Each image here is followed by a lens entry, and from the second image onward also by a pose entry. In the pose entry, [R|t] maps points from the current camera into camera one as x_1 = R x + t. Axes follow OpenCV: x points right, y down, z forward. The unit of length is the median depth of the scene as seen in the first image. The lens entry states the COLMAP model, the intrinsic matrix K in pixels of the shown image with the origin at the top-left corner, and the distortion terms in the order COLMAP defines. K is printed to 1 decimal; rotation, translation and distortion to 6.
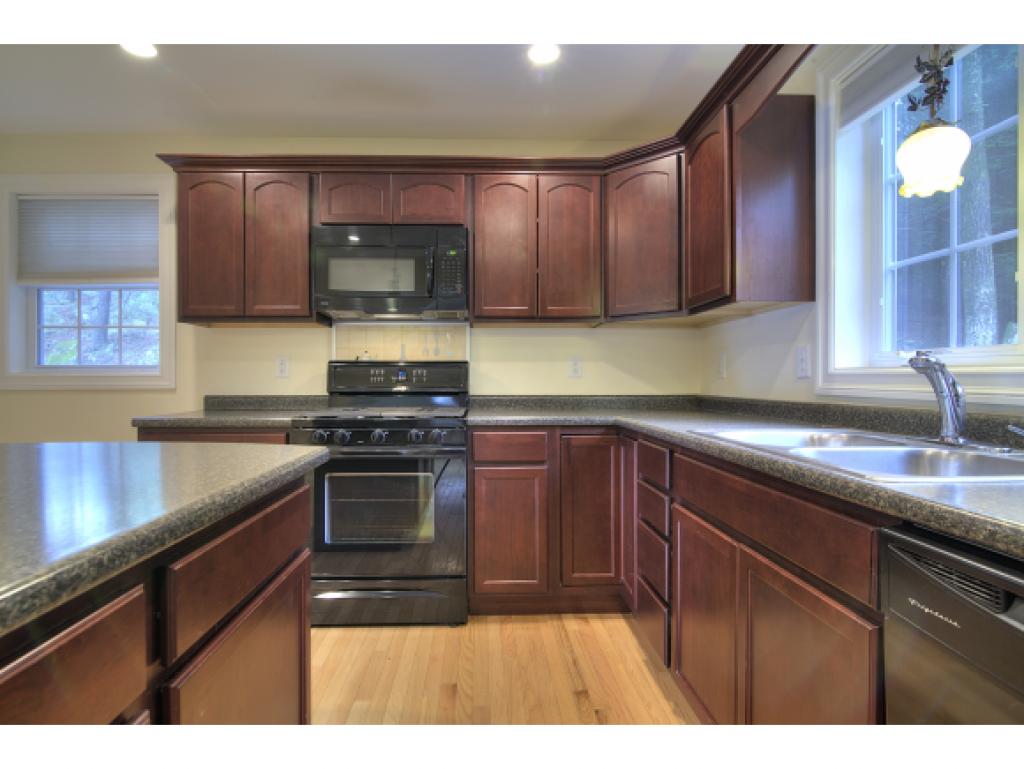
lens RADIAL K [[529.5, 0, 503.0], [0, 529.5, 380.6], [0, 0, 1]] dist [-0.015649, -0.000970]
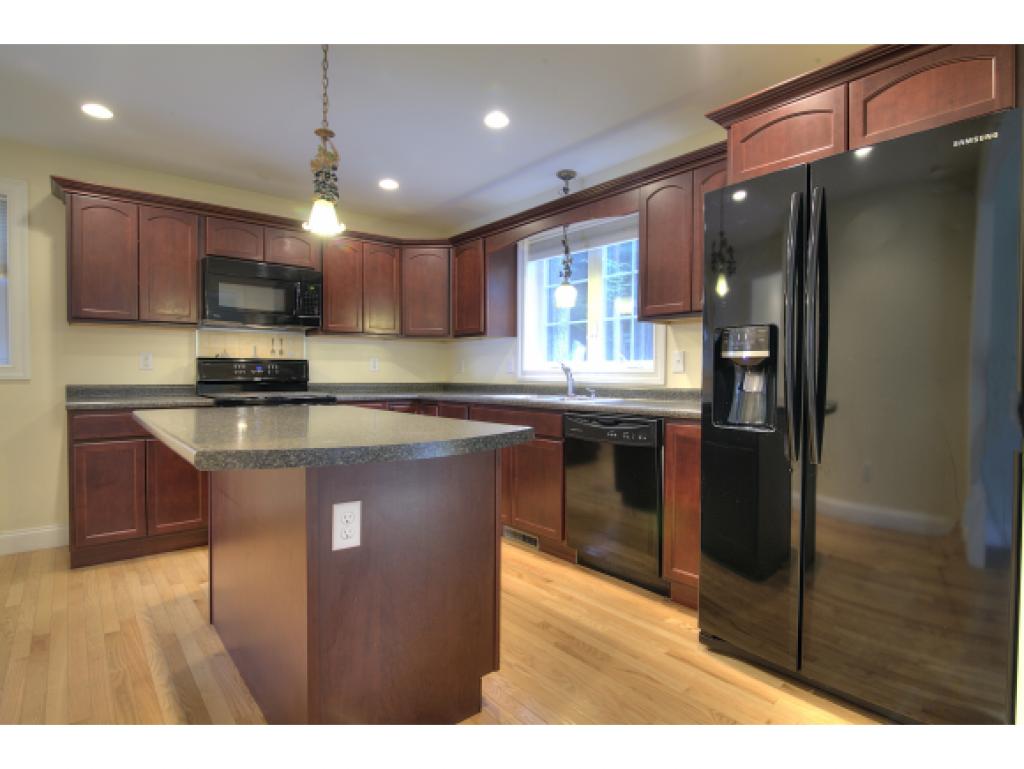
lens RADIAL K [[529.5, 0, 504.6], [0, 529.5, 386.3], [0, 0, 1]] dist [-0.015649, -0.000970]
pose [[0.795391, -0.011566, 0.605987, -0.542363], [-0.003764, 0.999704, 0.024021, -0.001016], [-0.606085, -0.021387, 0.795112, -0.498692]]
